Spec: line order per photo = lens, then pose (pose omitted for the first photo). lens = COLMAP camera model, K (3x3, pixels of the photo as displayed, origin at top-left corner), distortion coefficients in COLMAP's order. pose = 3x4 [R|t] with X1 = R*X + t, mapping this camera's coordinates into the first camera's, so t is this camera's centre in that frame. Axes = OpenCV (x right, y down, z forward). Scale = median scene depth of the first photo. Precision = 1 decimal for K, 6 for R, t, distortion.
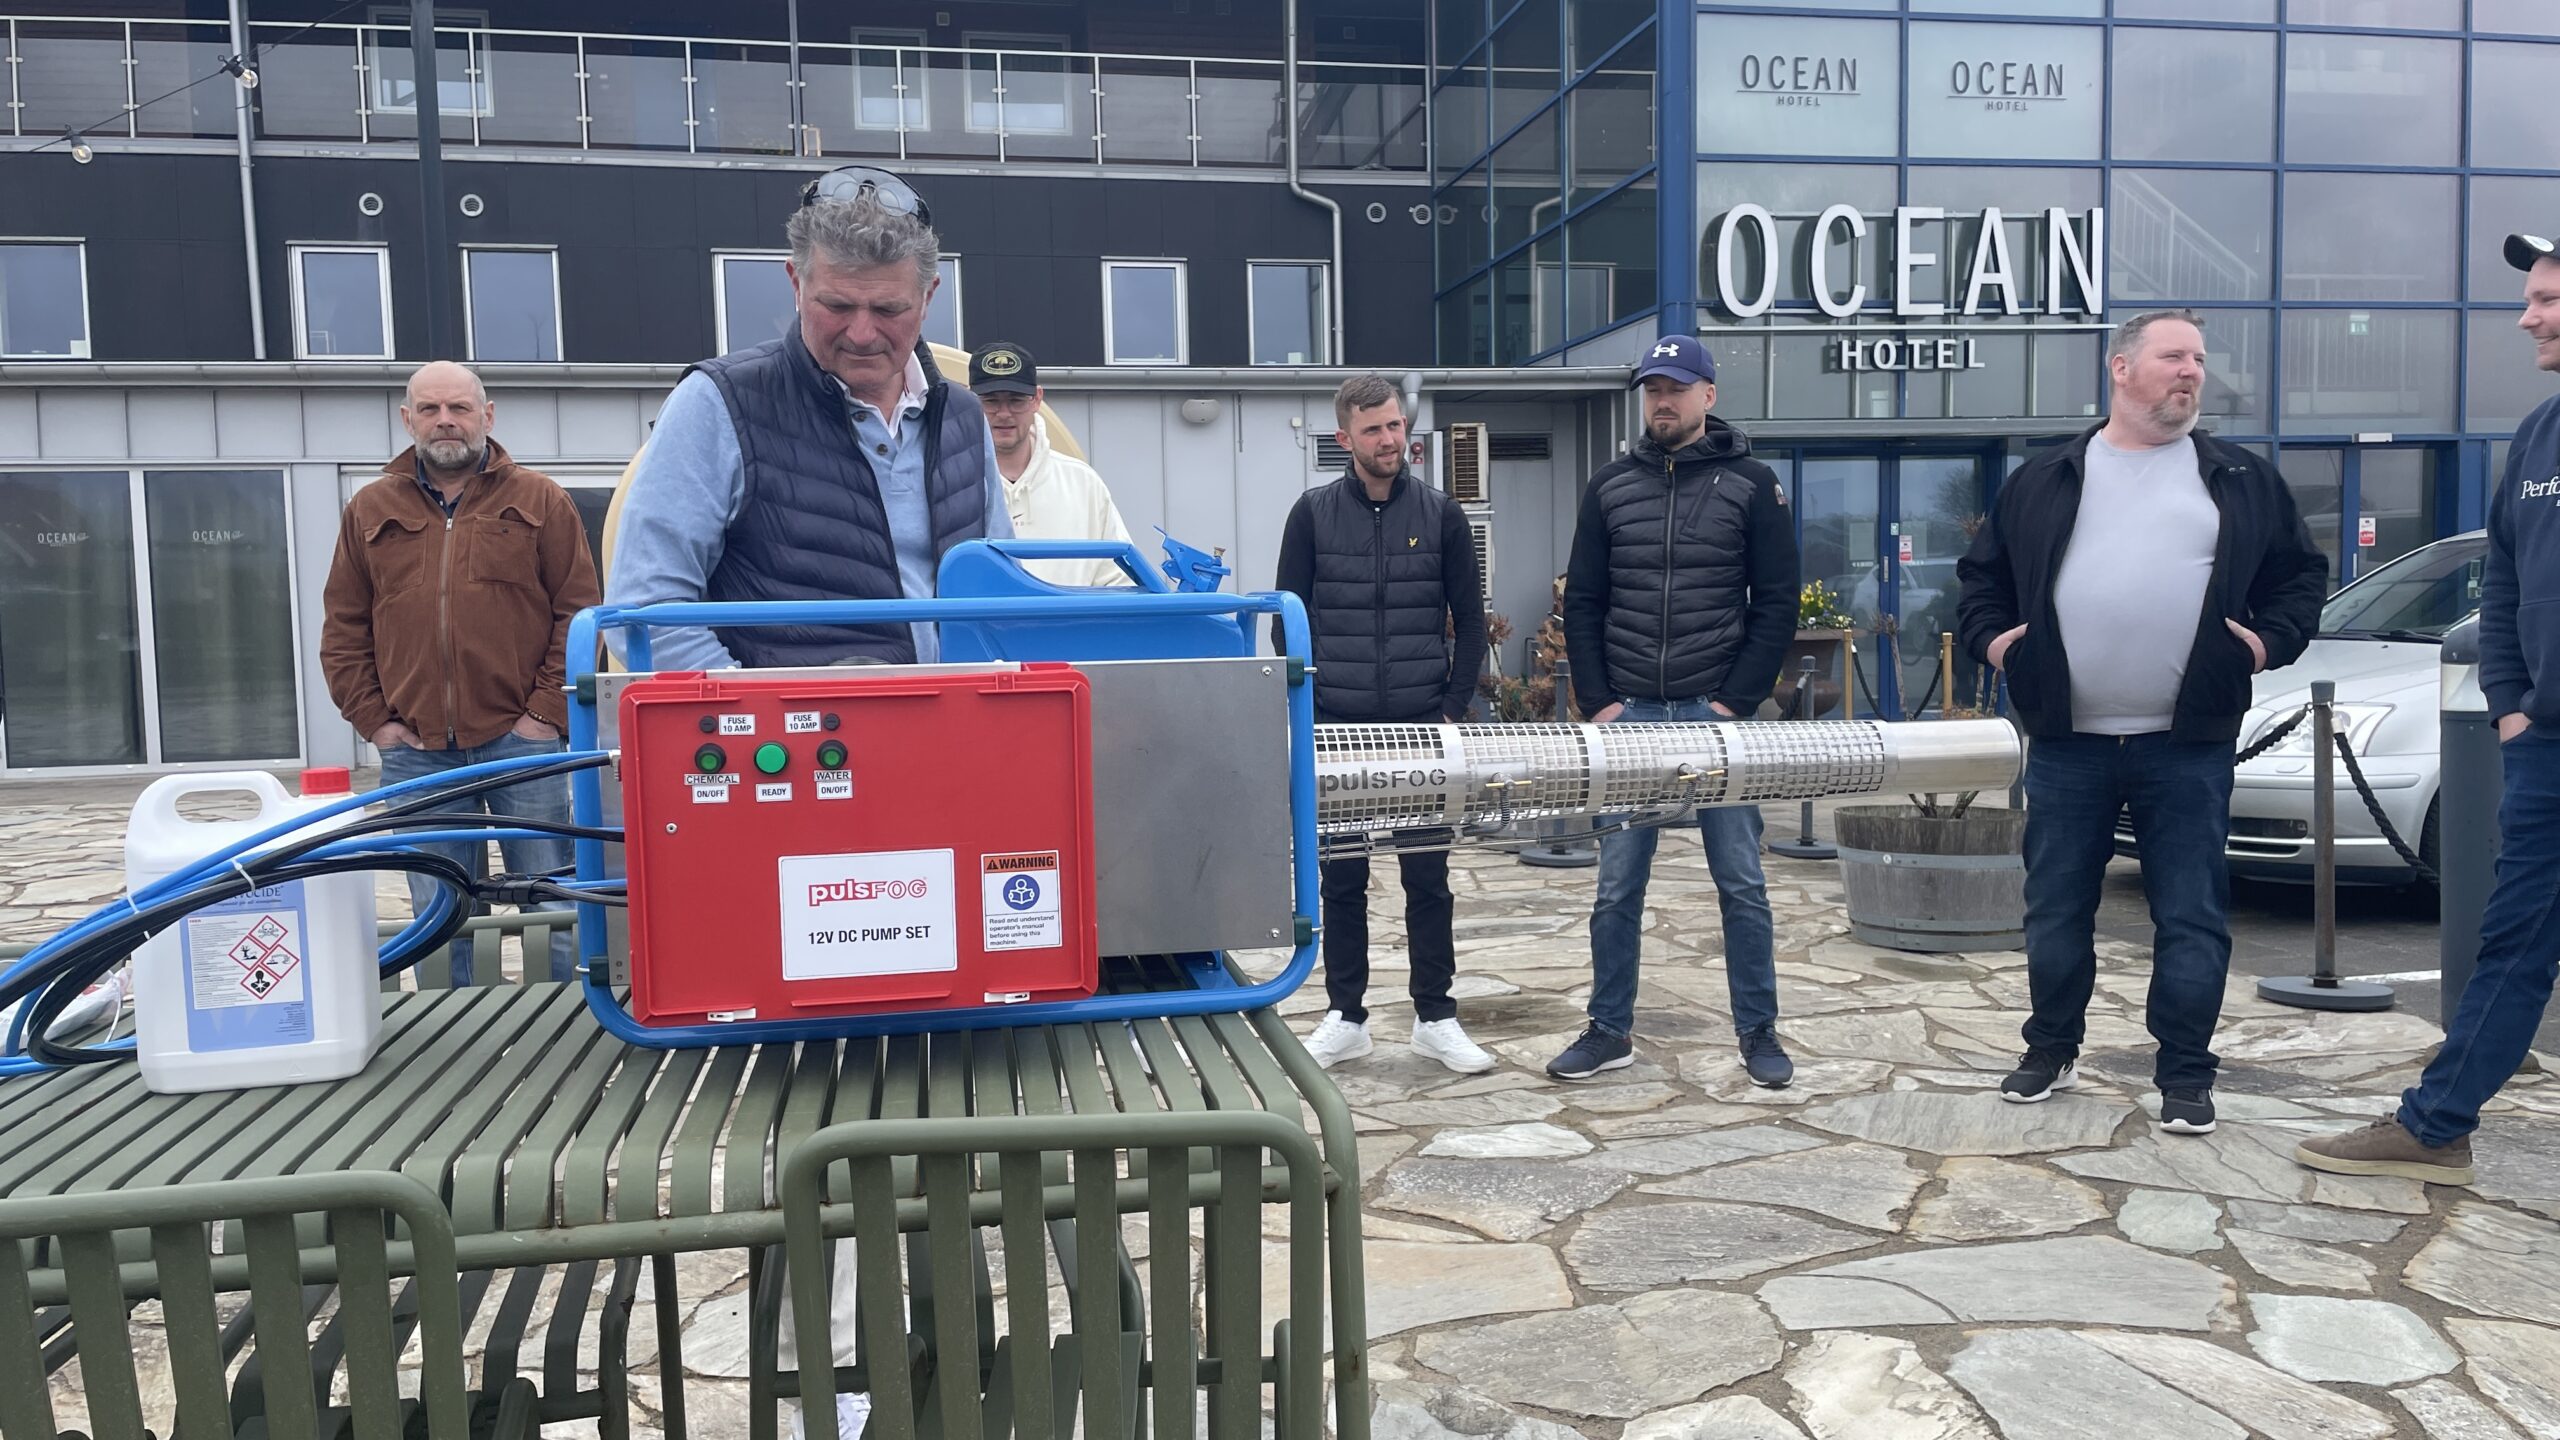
lens RADIAL K [[1912.9, 0, 1293.3], [0, 1912.9, 726.9], [0, 0, 1]] dist [0.026119, -0.001900]
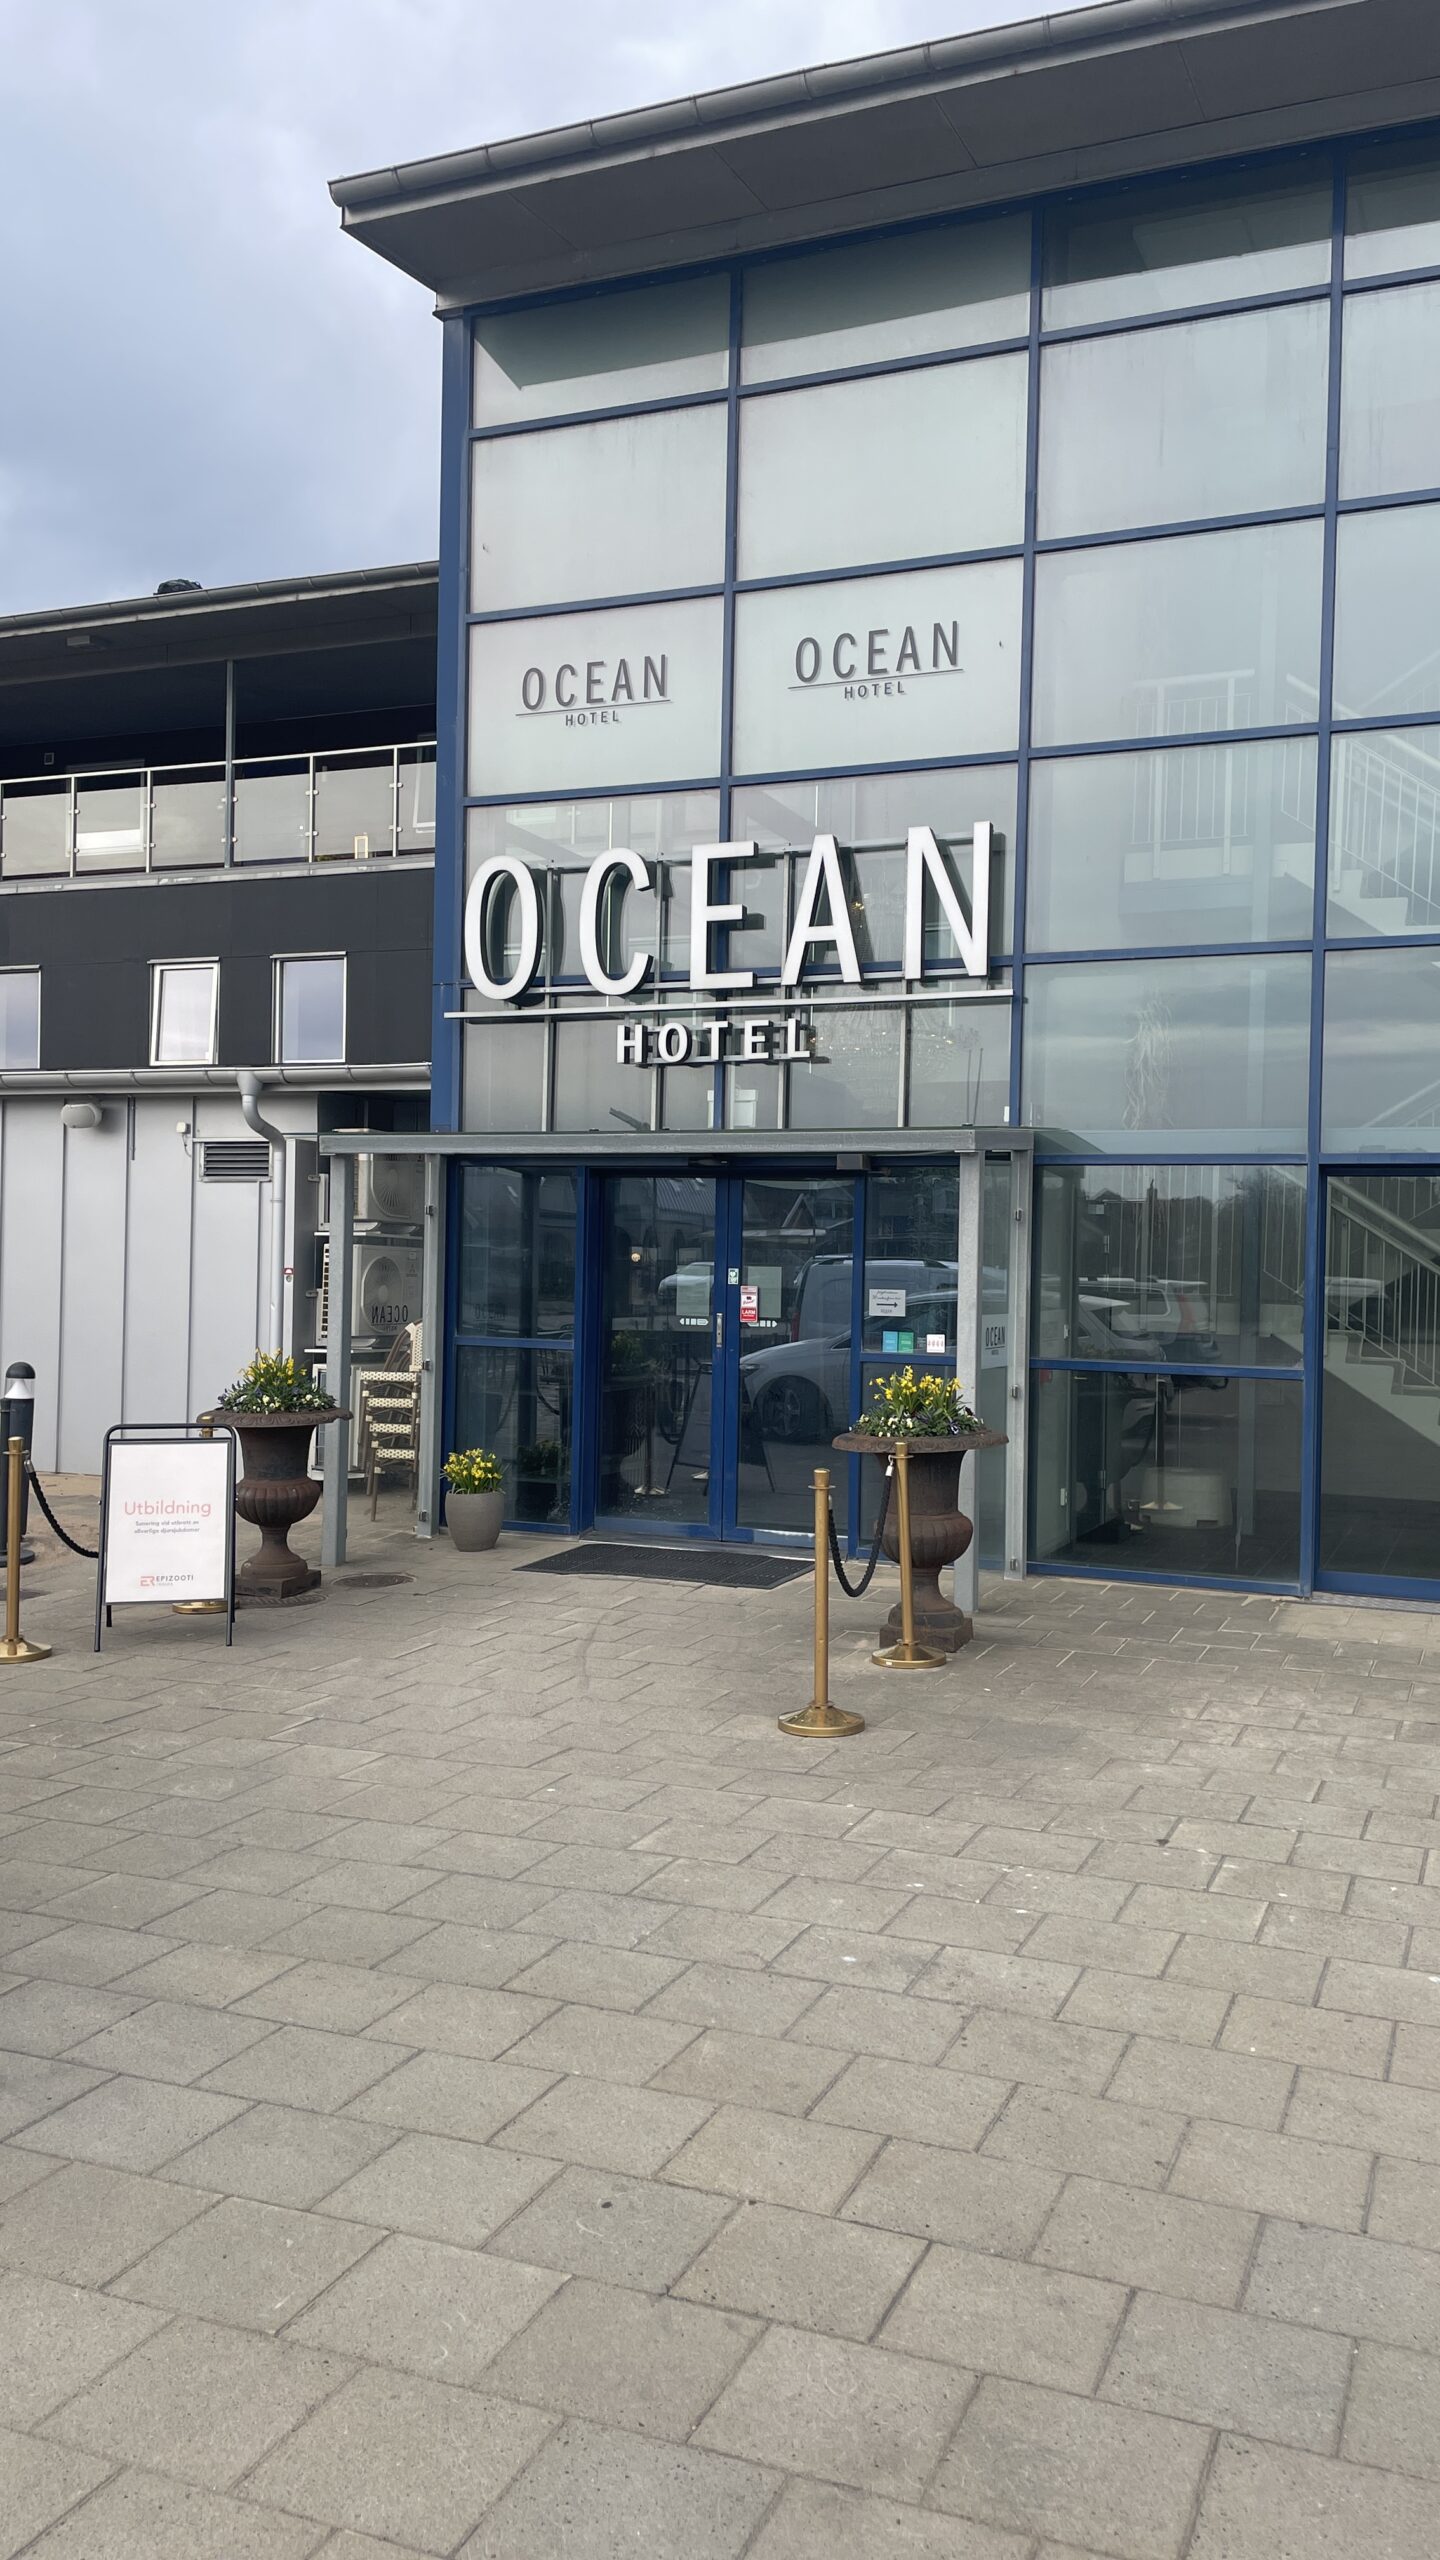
lens RADIAL K [[1912.9, 0, 716.2], [0, 1912.9, 1278.3], [0, 0, 1]] dist [0.026119, -0.001900]
pose [[0.830317, 0.043781, -0.555569, 0.728747], [-0.077508, 0.996293, -0.037327, -0.077015], [0.551875, 0.074054, 0.830632, 0.401668]]
